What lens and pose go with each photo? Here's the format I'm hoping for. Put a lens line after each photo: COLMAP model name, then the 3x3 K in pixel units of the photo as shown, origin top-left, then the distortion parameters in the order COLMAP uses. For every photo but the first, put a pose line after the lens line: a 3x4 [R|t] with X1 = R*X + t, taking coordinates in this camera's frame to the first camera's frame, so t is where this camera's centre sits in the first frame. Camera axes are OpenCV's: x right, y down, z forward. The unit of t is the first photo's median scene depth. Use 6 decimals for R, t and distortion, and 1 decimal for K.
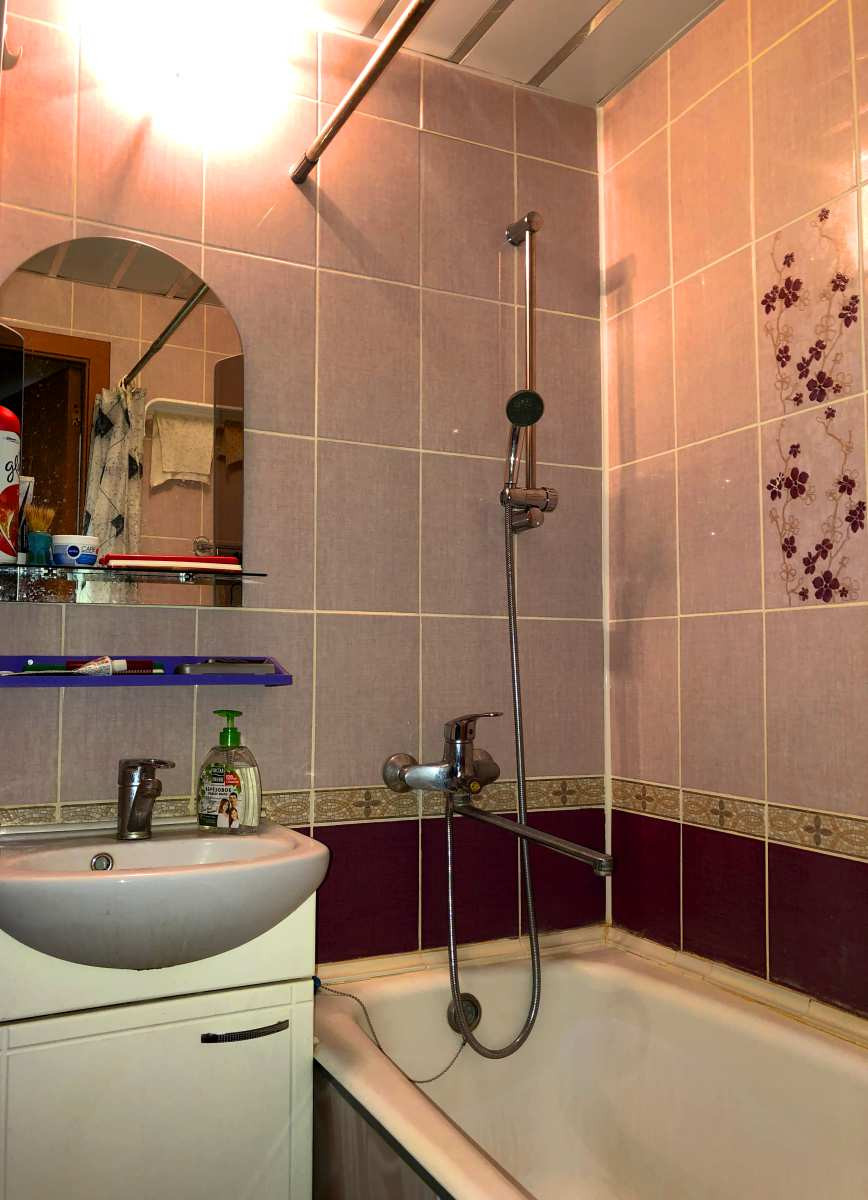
lens RADIAL K [[1006.9, 0, 434.0], [0, 1006.9, 600.0], [0, 0, 1]] dist [-0.001891, -0.004386]
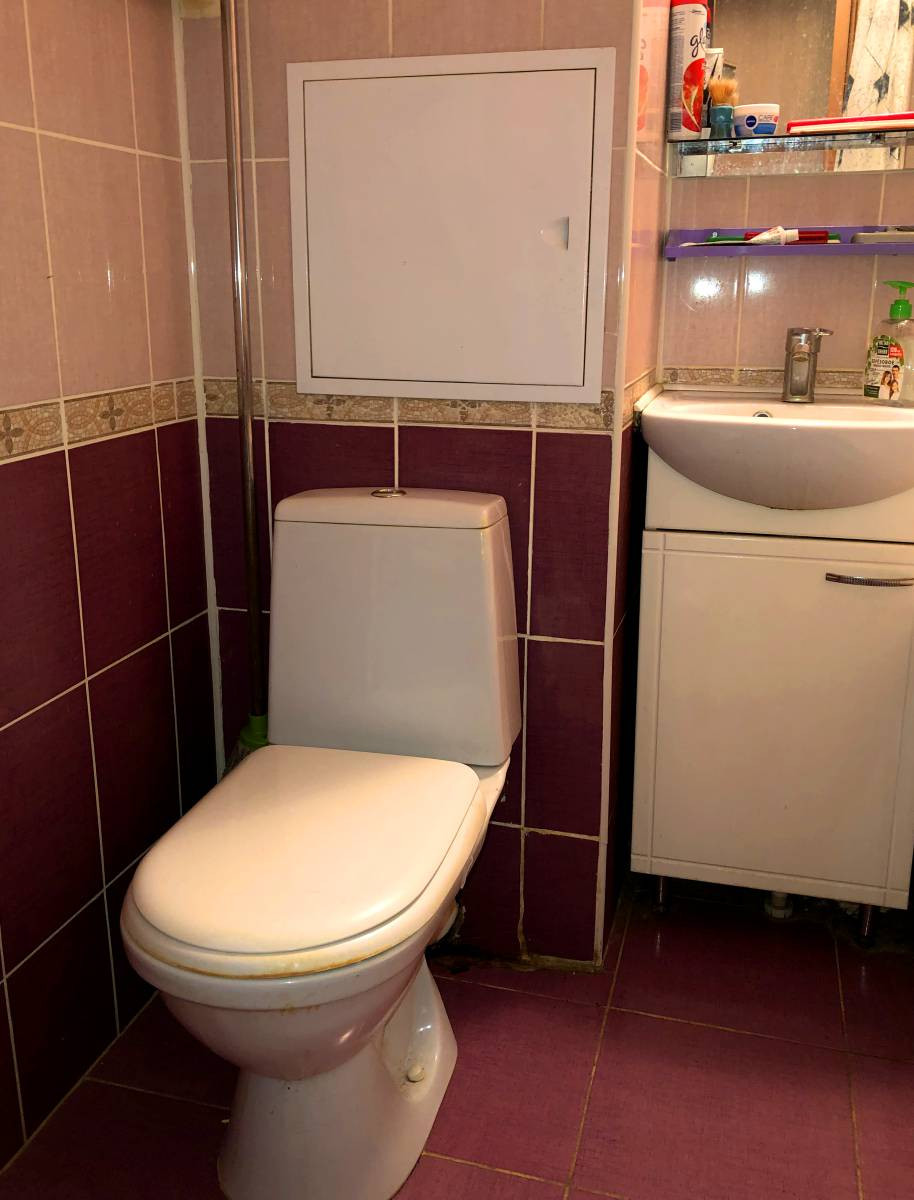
lens RADIAL K [[1100.0, 0, 457.0], [0, 1100.0, 600.0], [0, 0, 1]] dist [0.000399, -0.010254]
pose [[0.738542, 0.183374, -0.648791, 0.234585], [0.054983, 0.942715, 0.329037, 0.026135], [0.671961, -0.278680, 0.686152, -0.119524]]
